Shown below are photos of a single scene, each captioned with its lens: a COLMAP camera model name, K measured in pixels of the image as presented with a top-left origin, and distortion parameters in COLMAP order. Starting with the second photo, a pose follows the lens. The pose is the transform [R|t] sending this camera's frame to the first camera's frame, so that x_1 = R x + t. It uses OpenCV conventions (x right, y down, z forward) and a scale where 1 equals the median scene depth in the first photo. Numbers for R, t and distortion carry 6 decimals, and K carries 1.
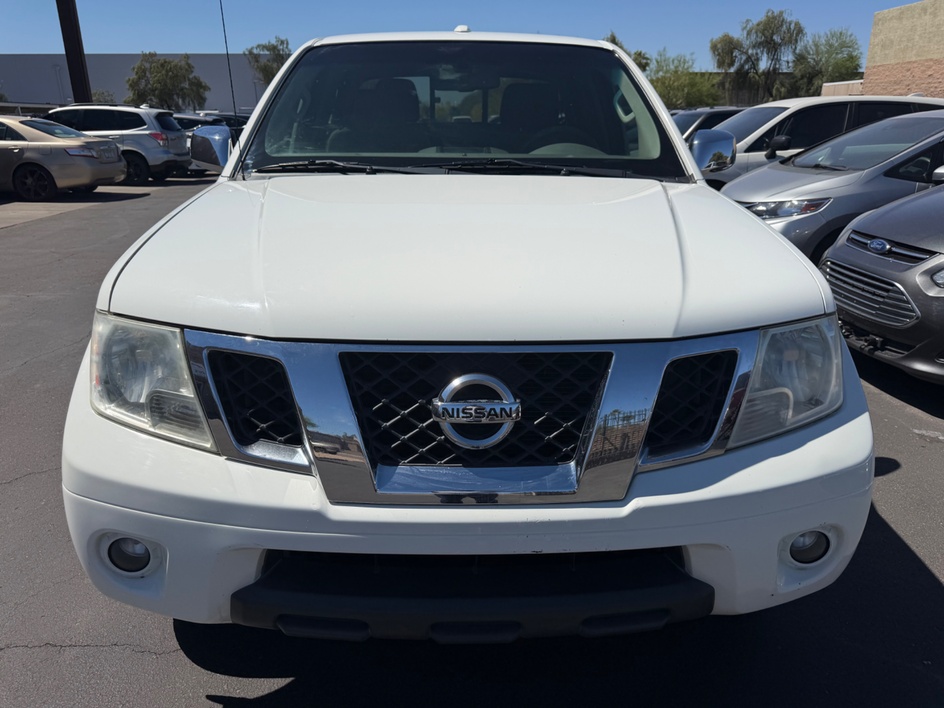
lens RADIAL K [[676.0, 0, 472.9], [0, 676.0, 354.7], [0, 0, 1]] dist [0.016379, -0.018389]
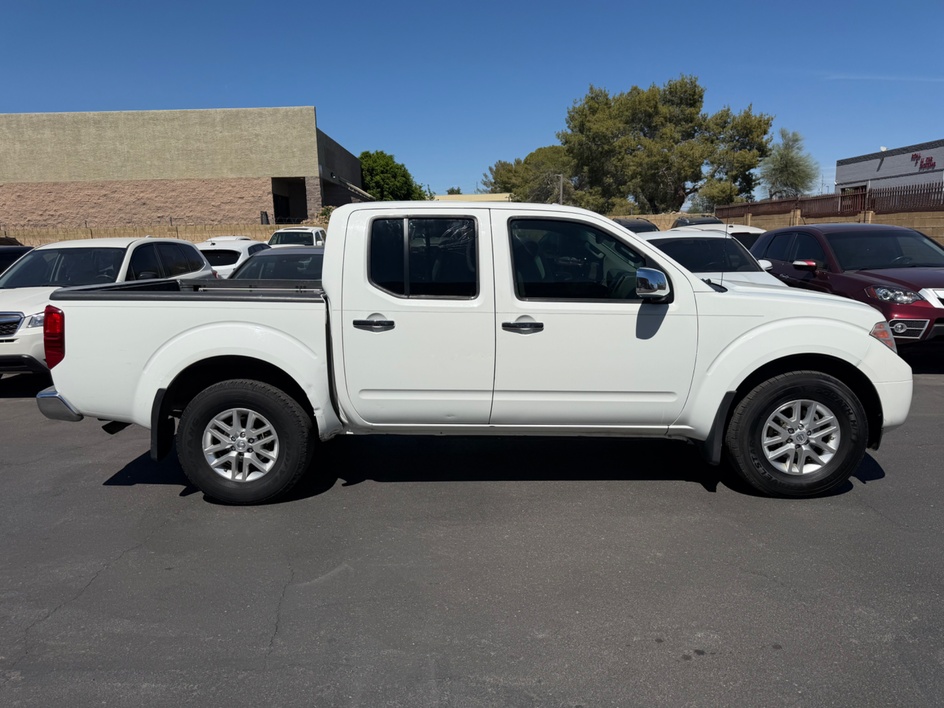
lens RADIAL K [[676.0, 0, 471.4], [0, 676.0, 351.5], [0, 0, 1]] dist [0.016379, -0.018389]
pose [[0.046755, -0.163388, 0.985453, -1.649585], [0.346504, 0.927930, 0.137411, -0.448575], [-0.936883, 0.335039, 0.100000, 1.139982]]
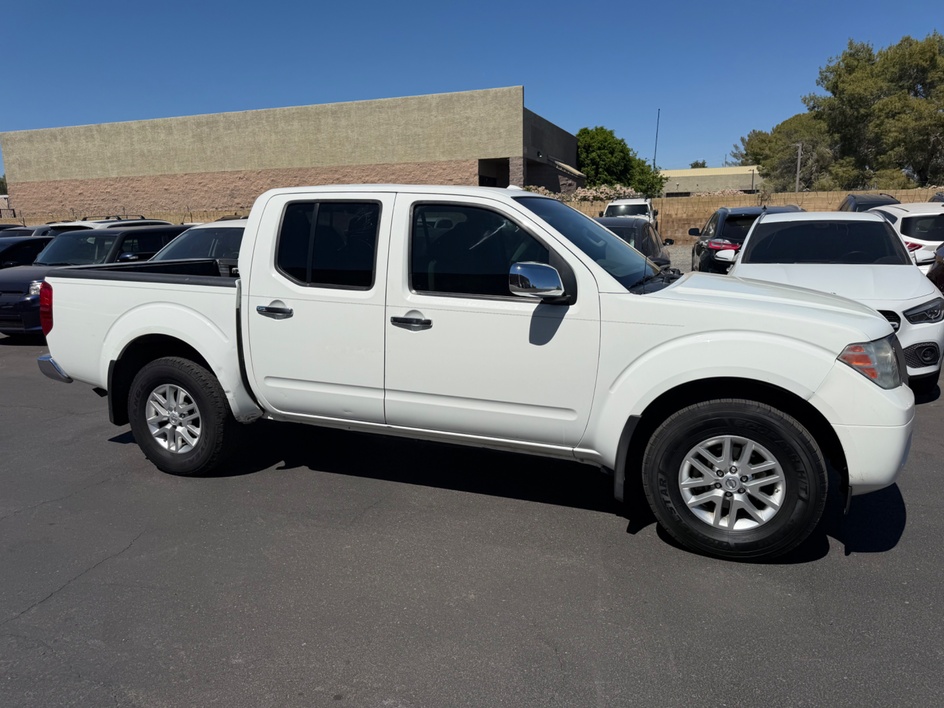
lens RADIAL K [[676.0, 0, 468.0], [0, 676.0, 345.6], [0, 0, 1]] dist [0.016379, -0.018389]
pose [[0.392108, -0.170932, 0.903899, -1.394695], [0.317406, 0.947383, 0.041466, -0.254521], [-0.863426, 0.270645, 0.425731, 0.565707]]
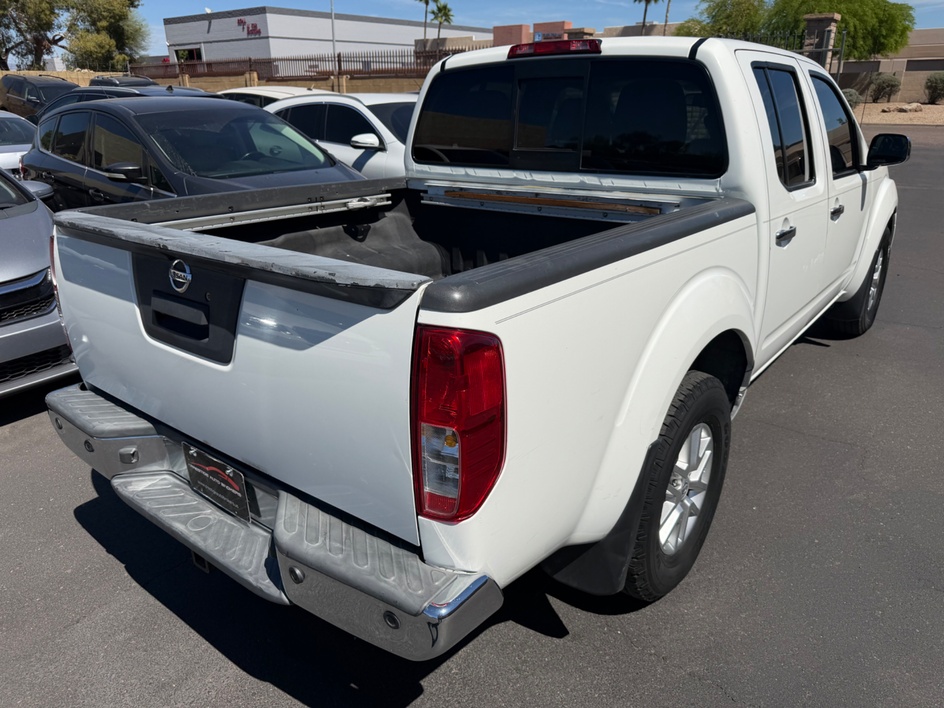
lens RADIAL K [[676.0, 0, 471.6], [0, 676.0, 356.5], [0, 0, 1]] dist [0.016379, -0.018389]
pose [[-0.765129, -0.224418, 0.603501, -0.573035], [0.222181, 0.787700, 0.574599, -0.860671], [-0.604328, 0.573729, -0.552831, 2.270178]]
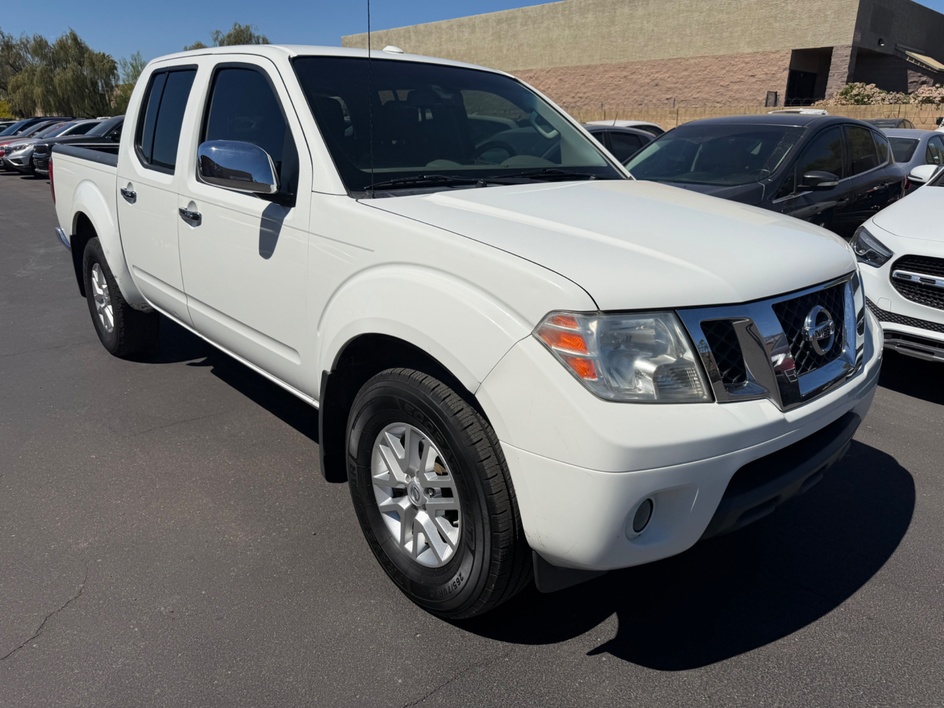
lens RADIAL K [[676.0, 0, 468.7], [0, 676.0, 352.9], [0, 0, 1]] dist [0.016379, -0.018389]
pose [[0.763969, -0.194007, 0.615397, -0.675565], [0.202010, 0.977697, 0.057444, -0.049999], [-0.612816, 0.080430, 0.786122, 0.122533]]
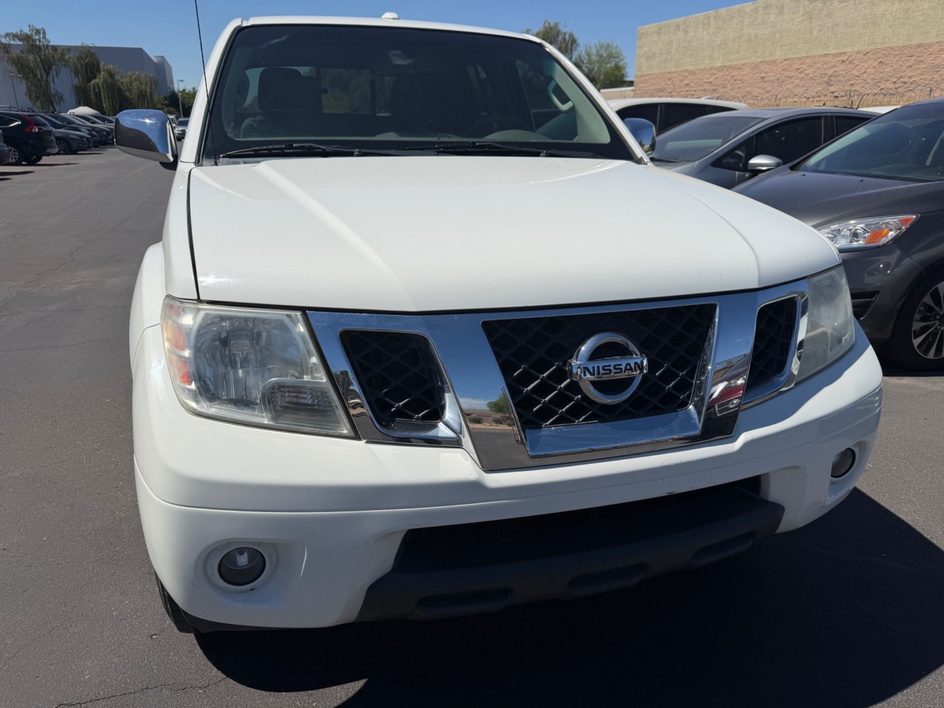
lens RADIAL K [[676.0, 0, 474.6], [0, 676.0, 352.7], [0, 0, 1]] dist [0.016379, -0.018389]
pose [[0.958990, -0.084875, 0.270434, -0.208666], [0.086288, 0.996248, 0.006684, 0.015084], [-0.269987, 0.016925, 0.962715, 0.018132]]
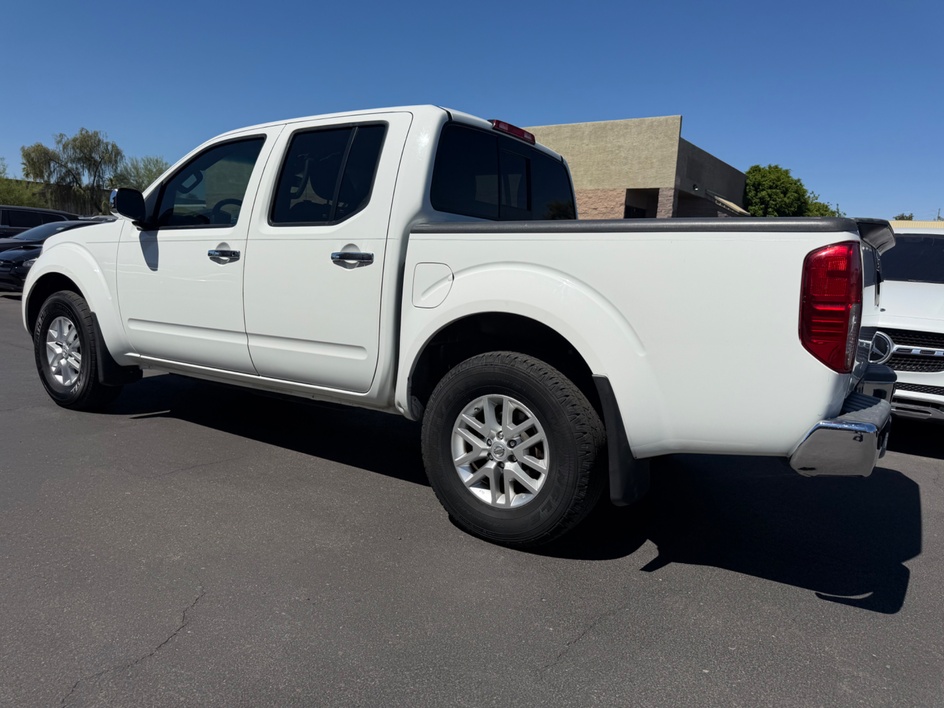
lens RADIAL K [[676.0, 0, 474.8], [0, 676.0, 351.6], [0, 0, 1]] dist [0.016379, -0.018389]
pose [[0.601356, -0.078792, 0.795087, -0.985990], [0.210101, 0.975698, -0.062218, 0.014492], [-0.770862, 0.204463, 0.603296, 0.253703]]
